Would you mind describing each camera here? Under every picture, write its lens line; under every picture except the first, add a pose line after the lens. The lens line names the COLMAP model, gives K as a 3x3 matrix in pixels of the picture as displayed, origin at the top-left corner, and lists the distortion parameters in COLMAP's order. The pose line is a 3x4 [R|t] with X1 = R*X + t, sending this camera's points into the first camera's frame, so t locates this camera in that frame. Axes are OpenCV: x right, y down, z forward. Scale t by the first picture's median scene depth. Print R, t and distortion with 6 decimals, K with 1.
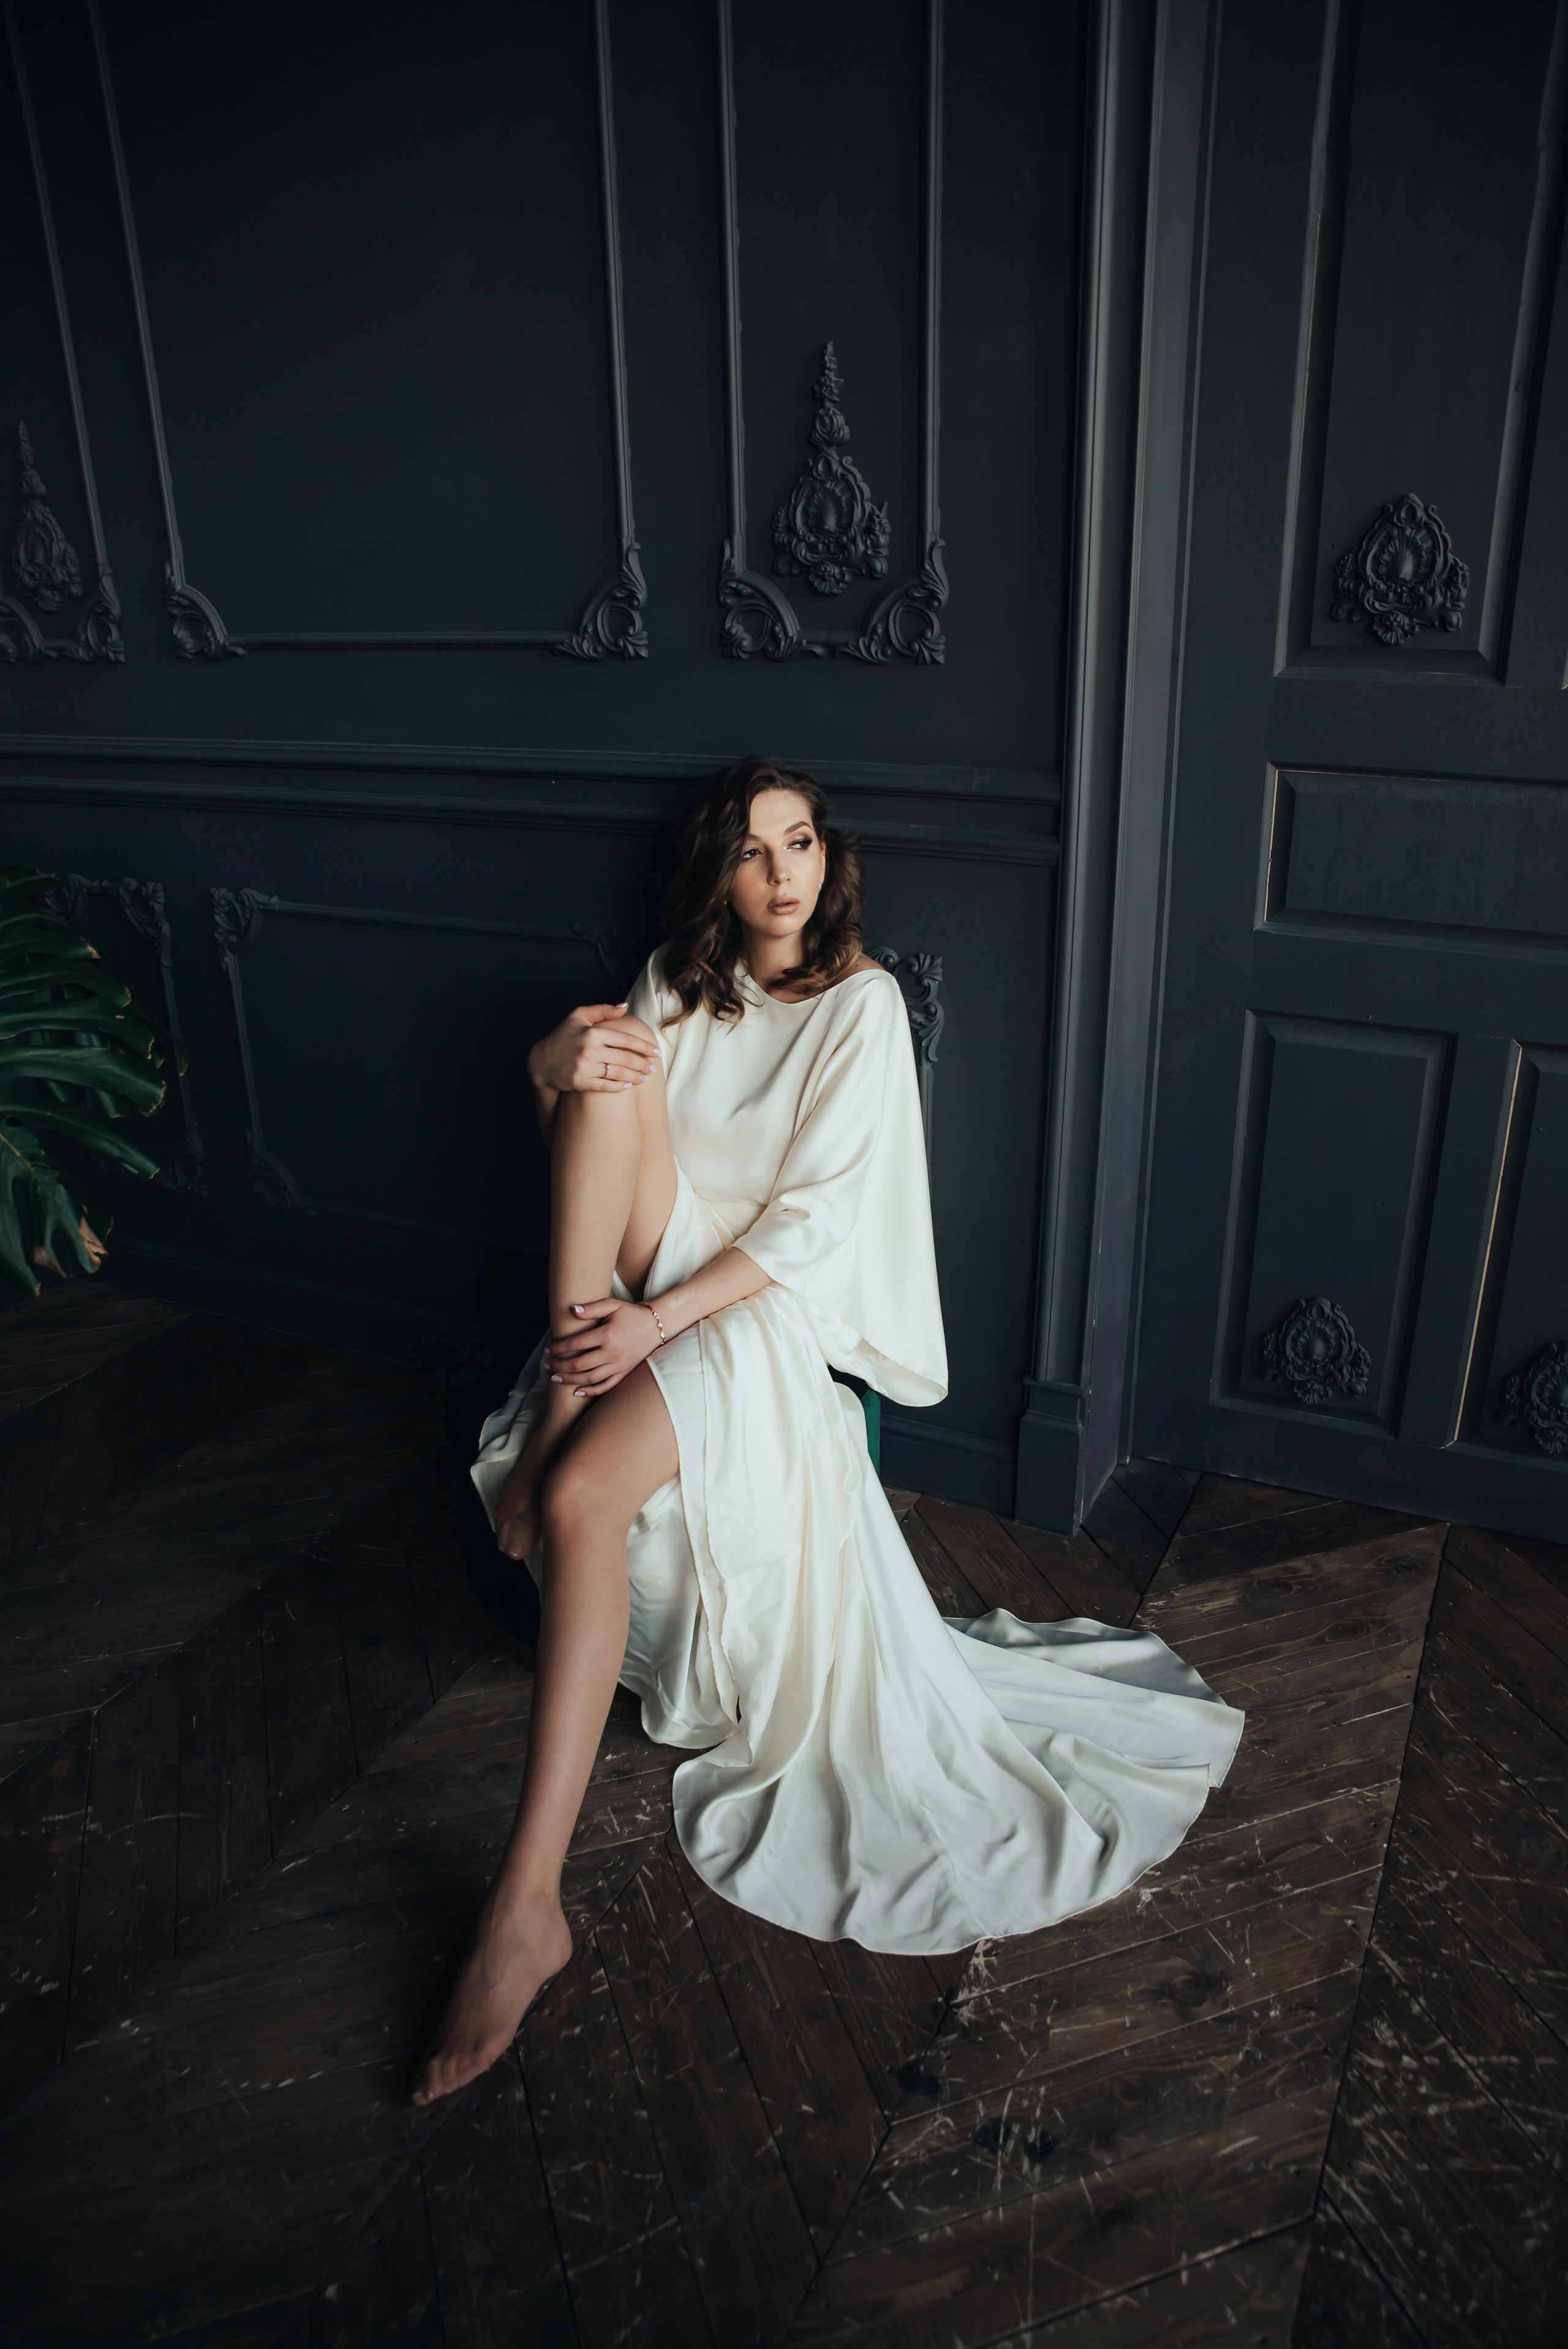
lens RADIAL K [[1596.6, 0, 787.5], [0, 1596.6, 1186.7], [0, 0, 1]] dist [-0.138268, 0.092441]
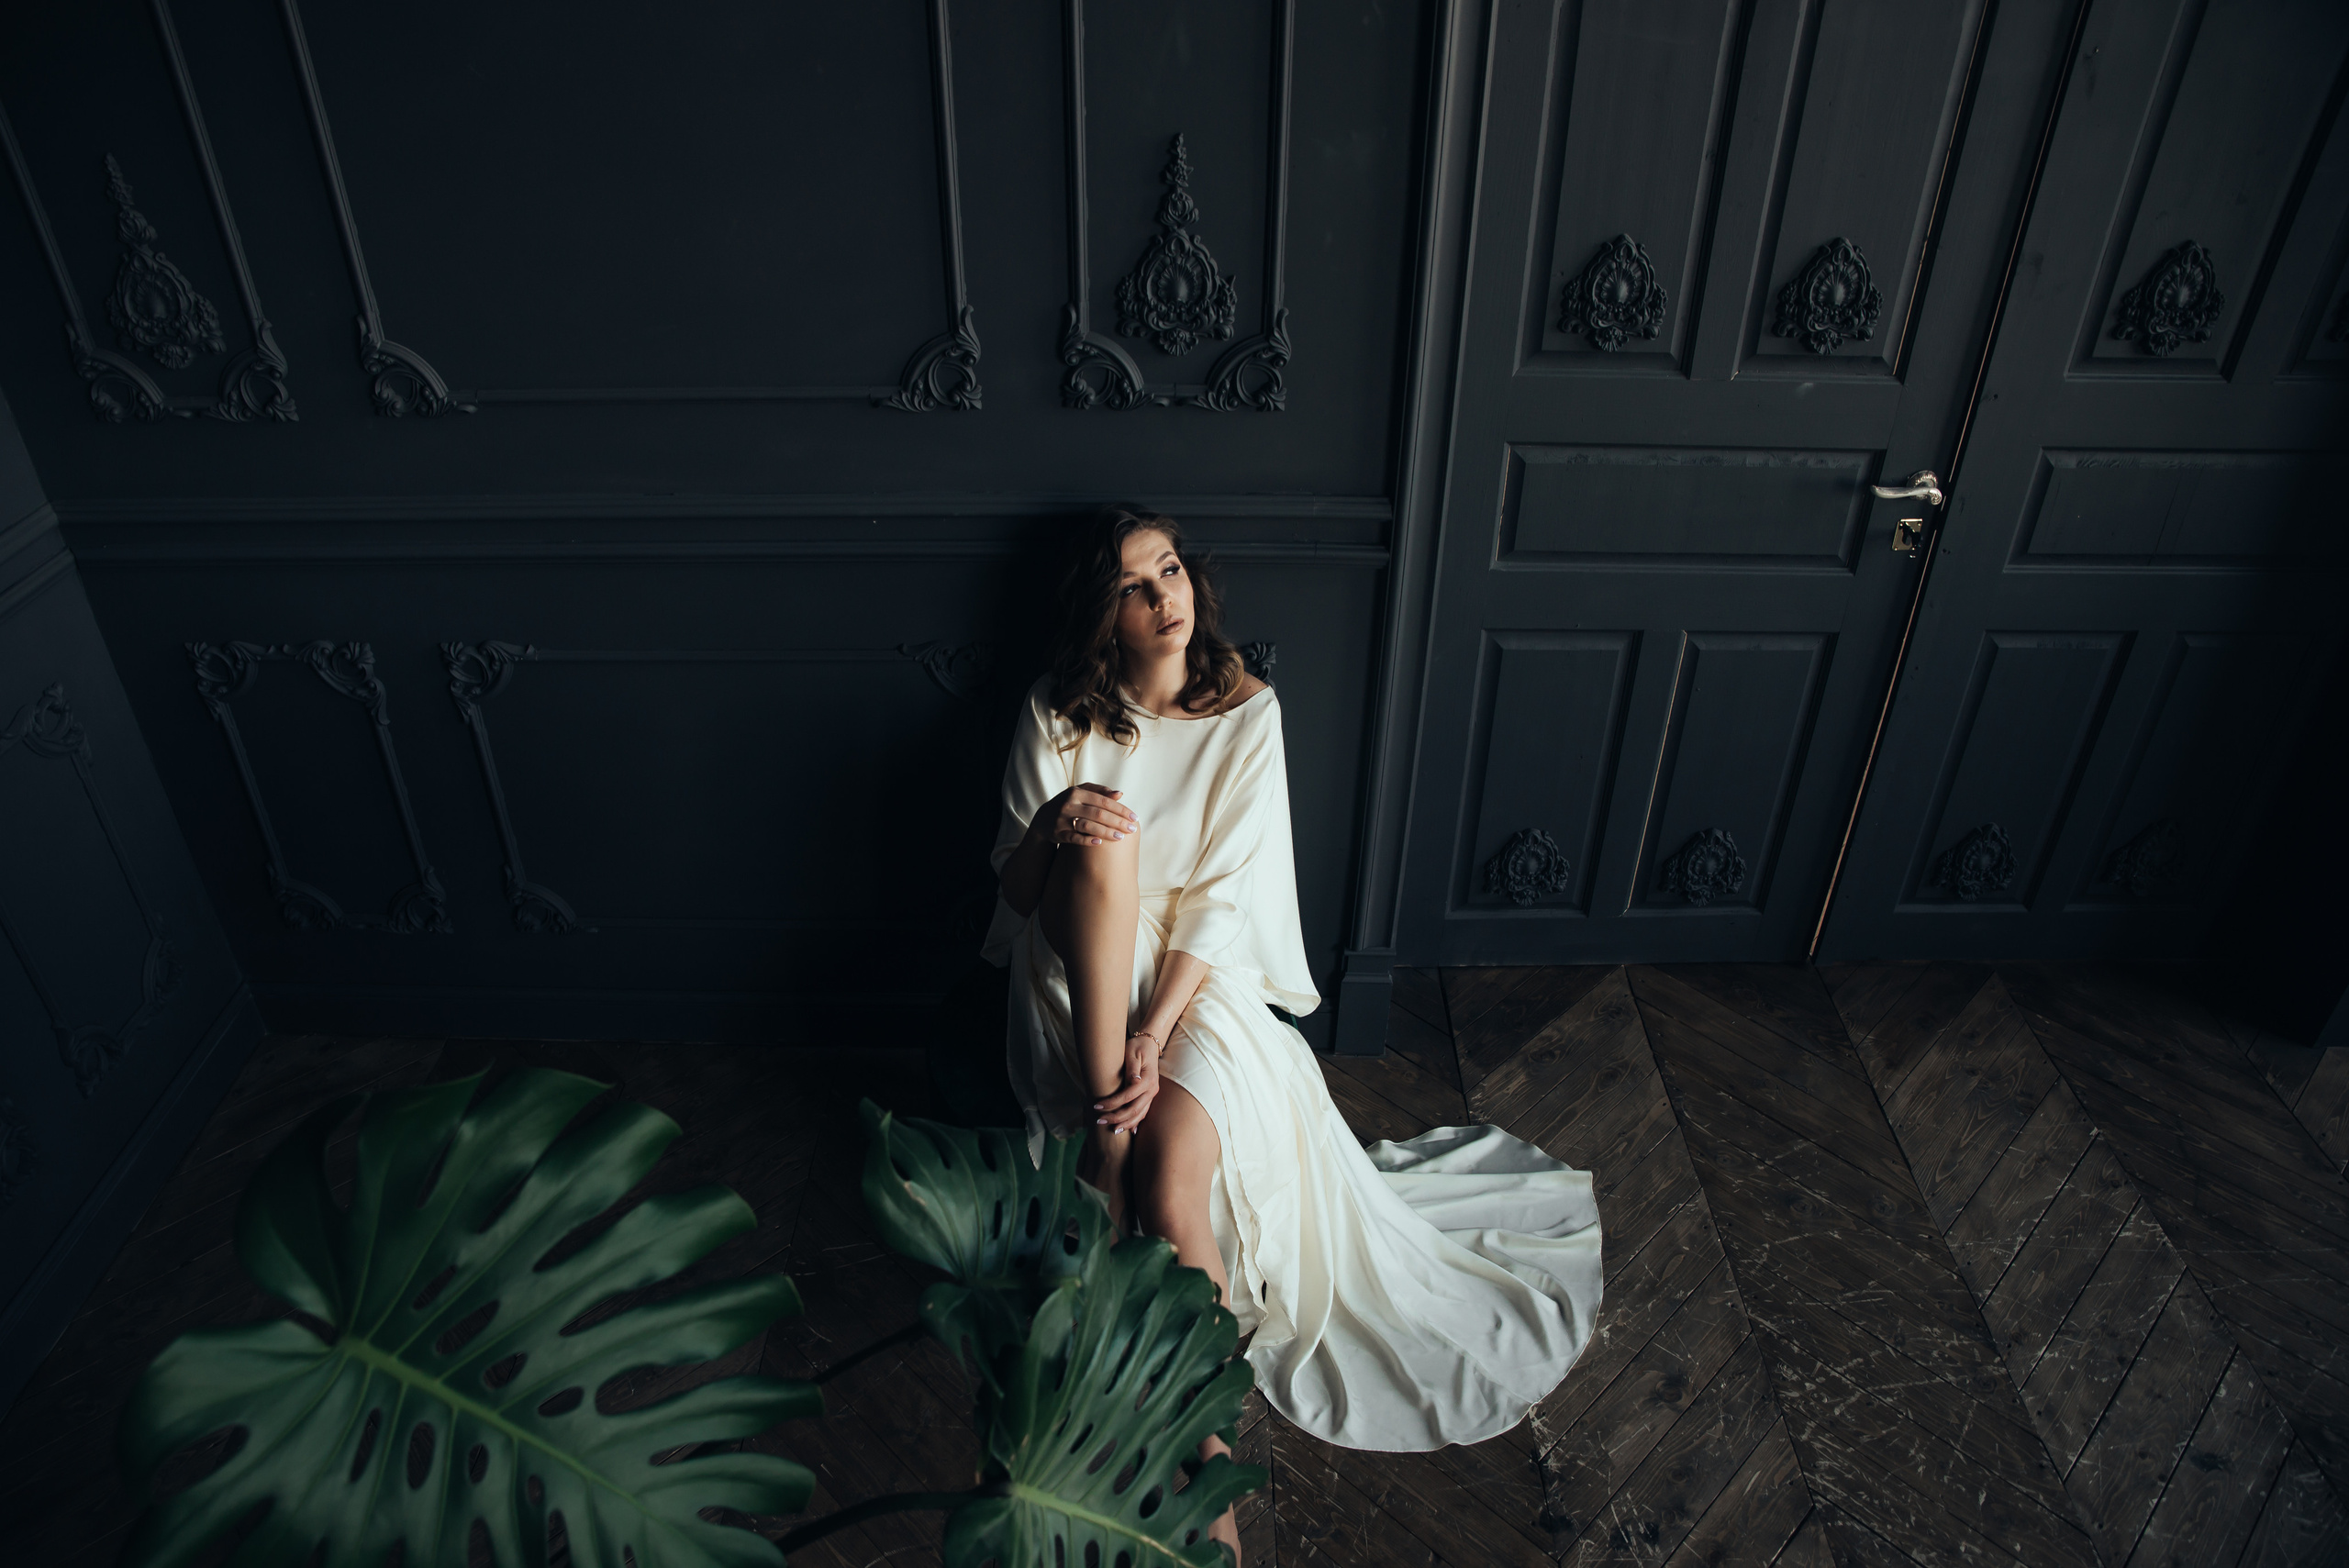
lens RADIAL K [[1596.8, 0, 1150.0], [0, 1596.8, 788.0], [0, 0, 1]] dist [-0.138268, 0.092441]
pose [[0.900979, -0.224580, 0.371215, -0.486849], [0.149888, 0.964043, 0.219440, -0.344158], [-0.407149, -0.142071, 0.902245, -0.032823]]
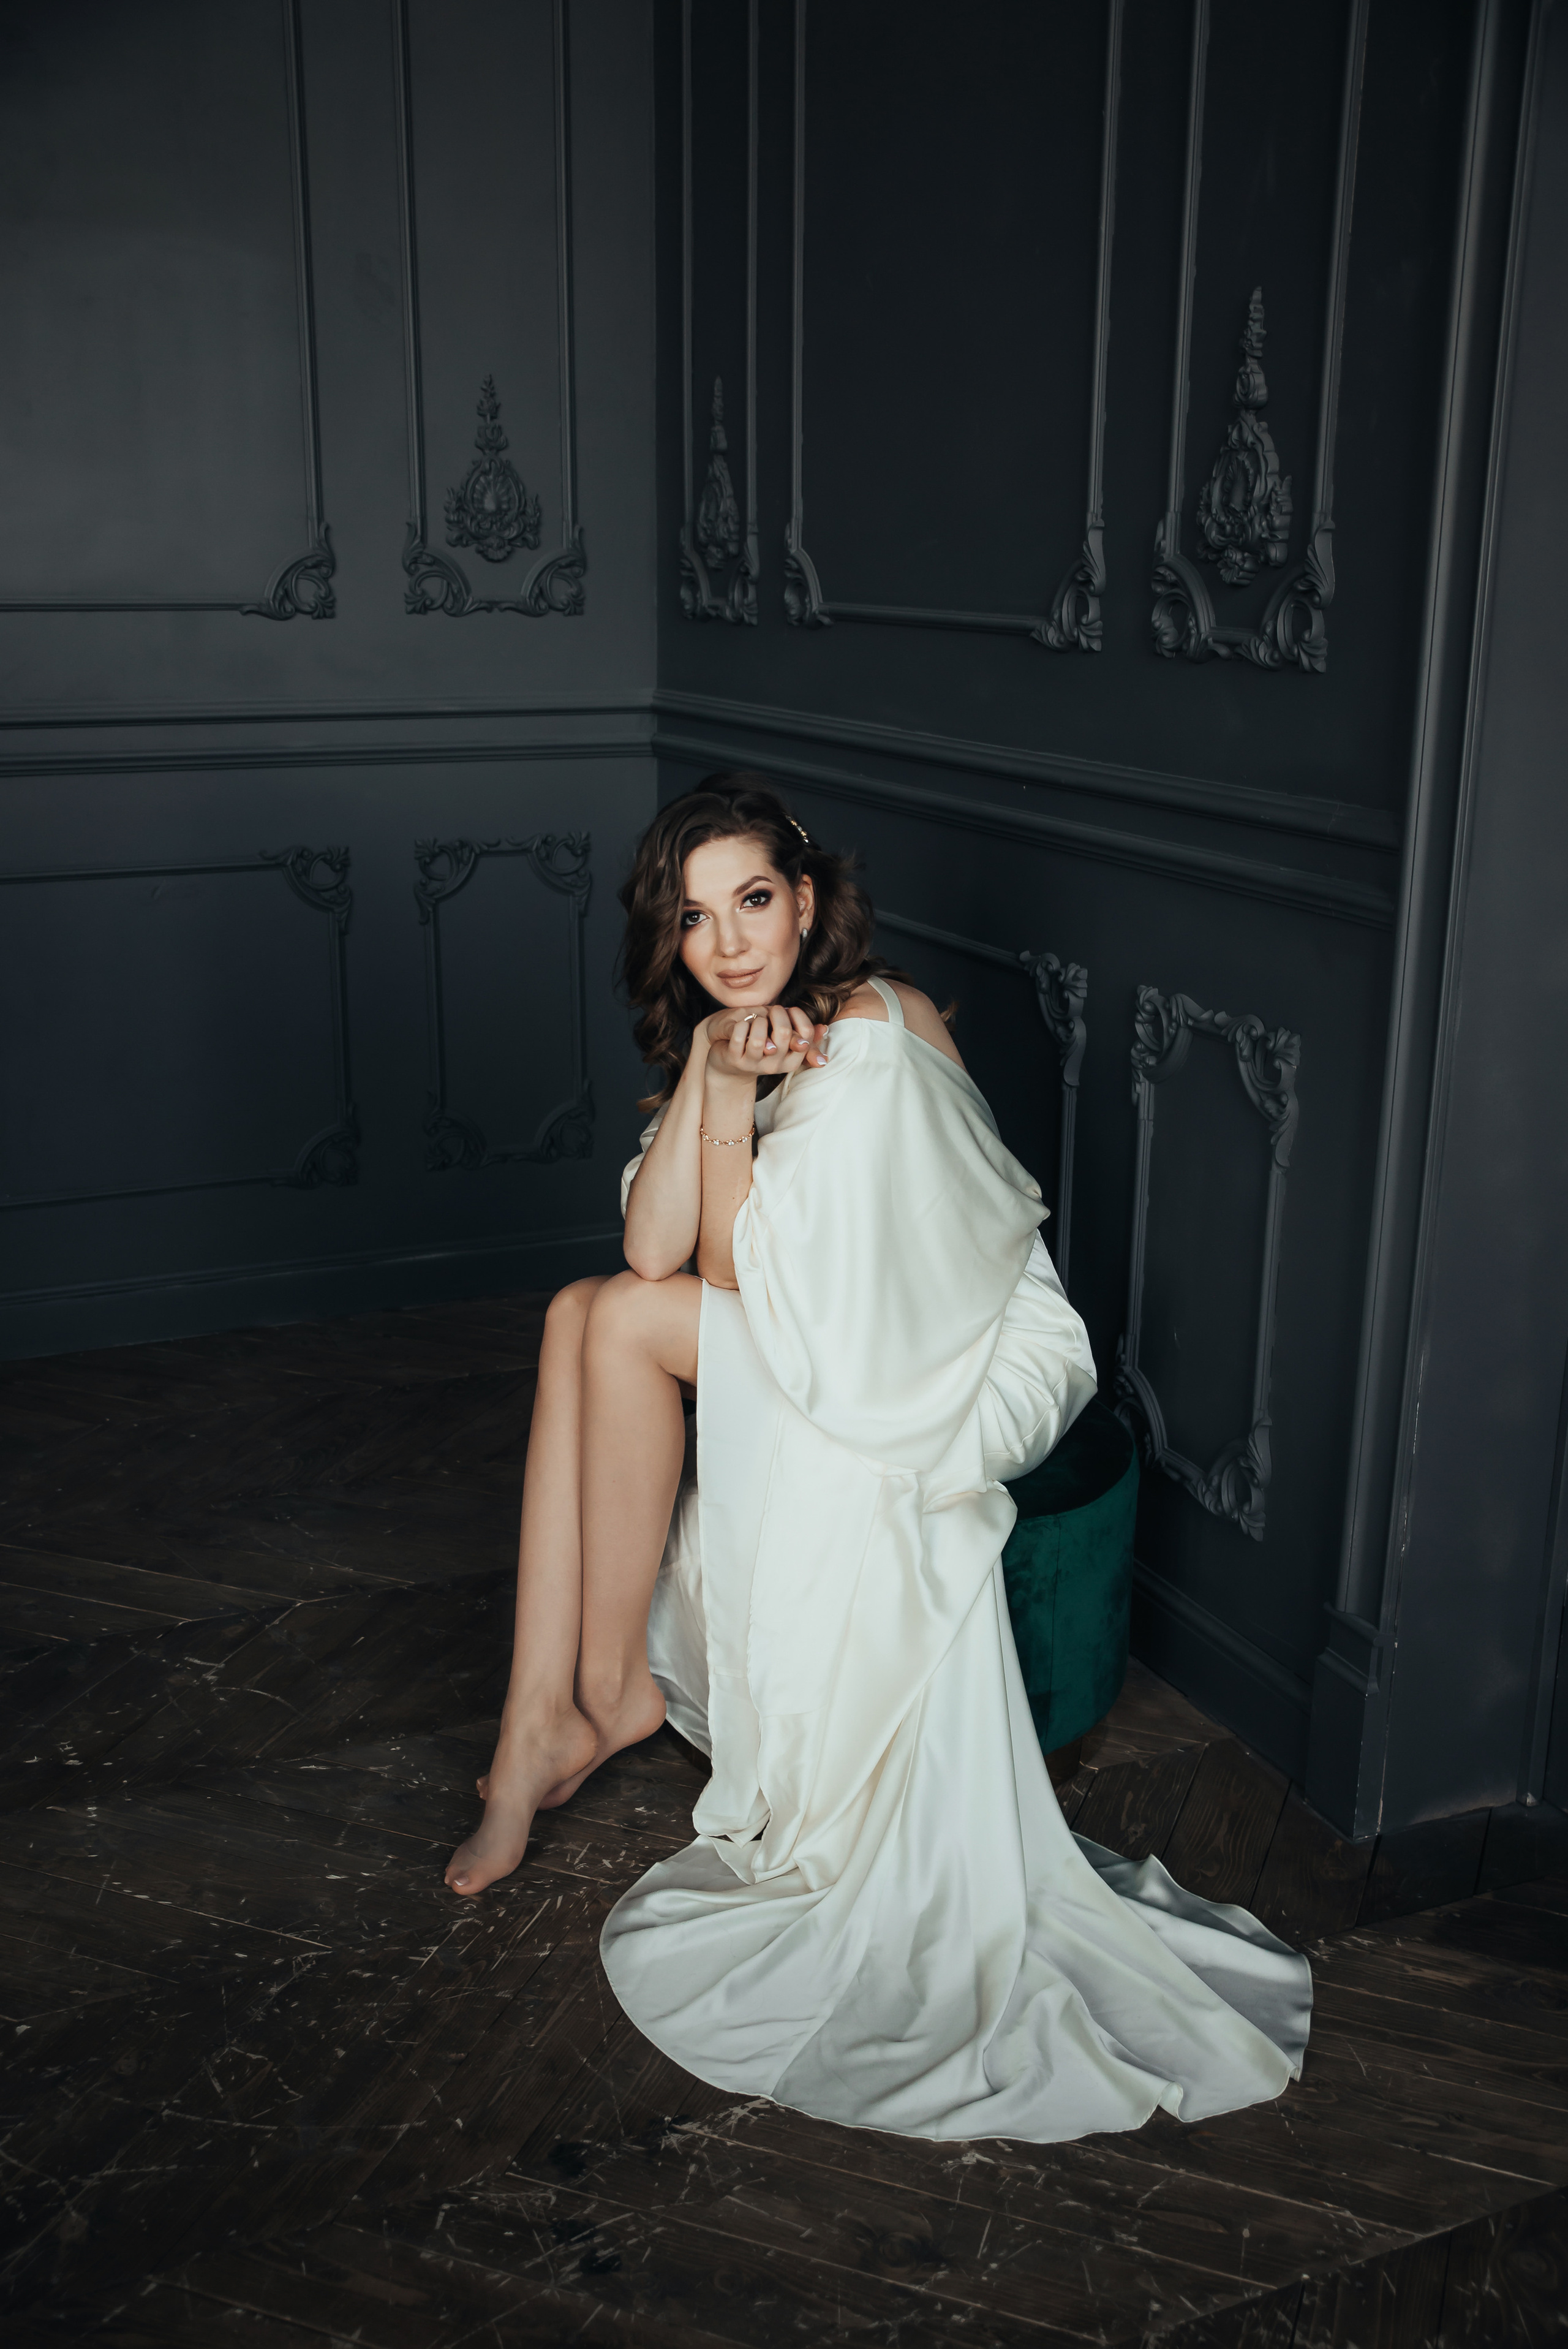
lens RADIAL K [[2293.2, 0, 787.9], [0, 2293.2, 1191.8], [0, 0, 1]] dist [-0.051356, 0.114420]
pose [[0.772450, 0.197510, -0.603582, 0.671239], [-0.263646, 0.964372, -0.021837, 0.027690], [0.577765, 0.176000, 0.797002, -0.060862]]
